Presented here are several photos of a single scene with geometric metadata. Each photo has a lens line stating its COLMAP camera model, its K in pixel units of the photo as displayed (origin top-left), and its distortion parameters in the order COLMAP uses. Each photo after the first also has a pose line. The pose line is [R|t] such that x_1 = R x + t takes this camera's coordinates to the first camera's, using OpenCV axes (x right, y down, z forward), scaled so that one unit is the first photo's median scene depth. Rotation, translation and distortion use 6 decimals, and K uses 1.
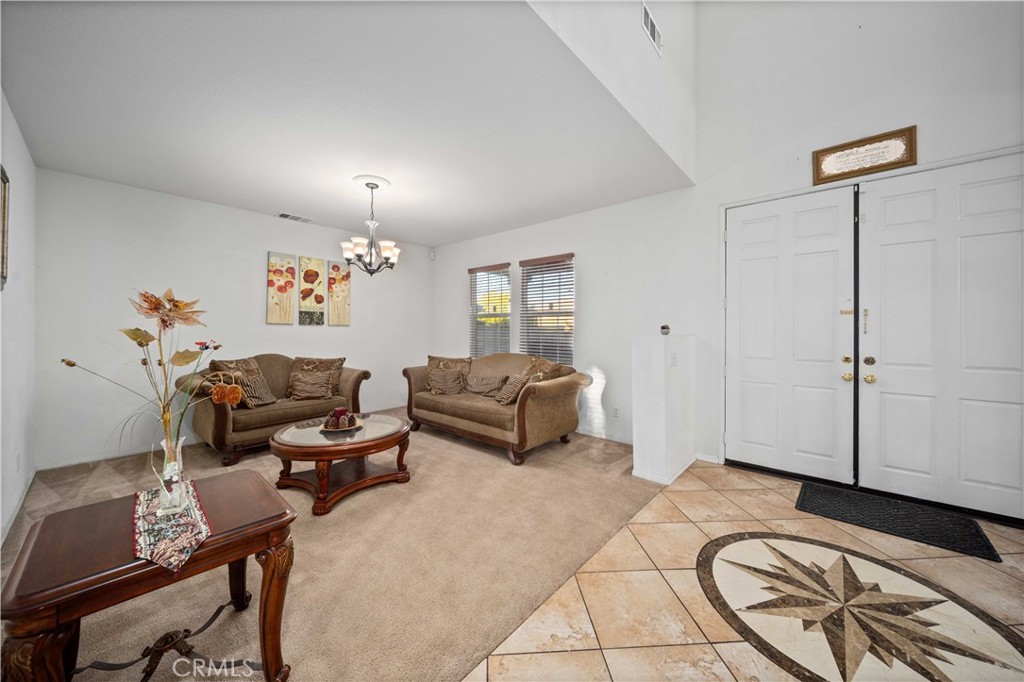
lens RADIAL K [[360.1, 0, 513.5], [0, 360.1, 327.5], [0, 0, 1]] dist [-0.002125, -0.000216]
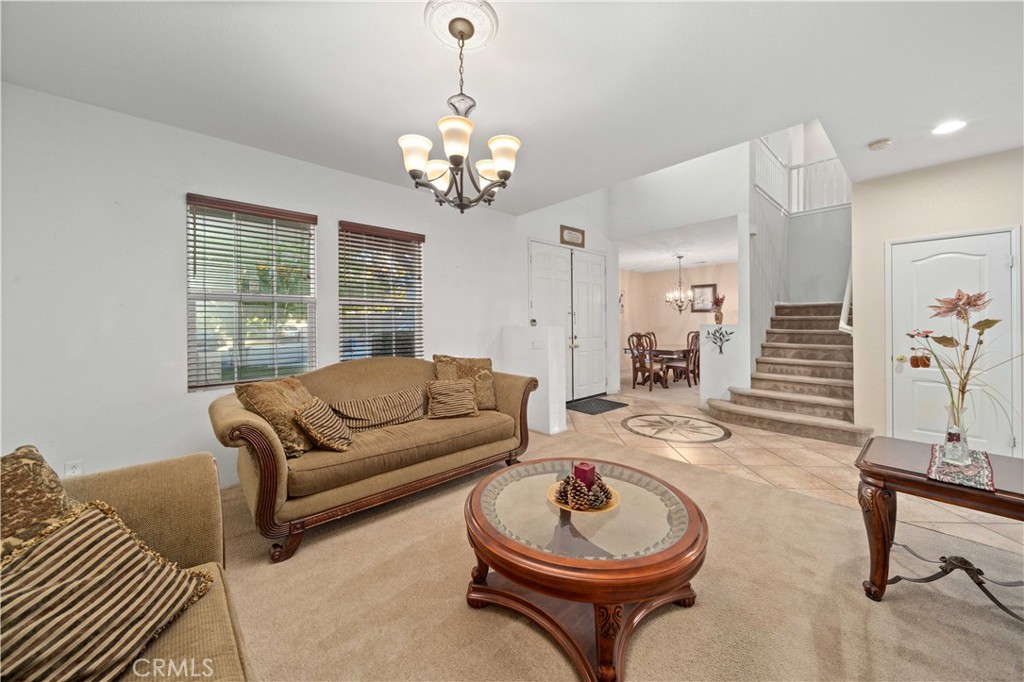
lens RADIAL K [[364.8, 0, 511.0], [0, 364.8, 319.3], [0, 0, 1]] dist [-0.000214, -0.000247]
pose [[0.120409, 0.006981, 0.992700, -1.097260], [0.004210, 0.999963, -0.007542, 0.004809], [-0.992715, 0.005087, 0.120375, 1.092749]]
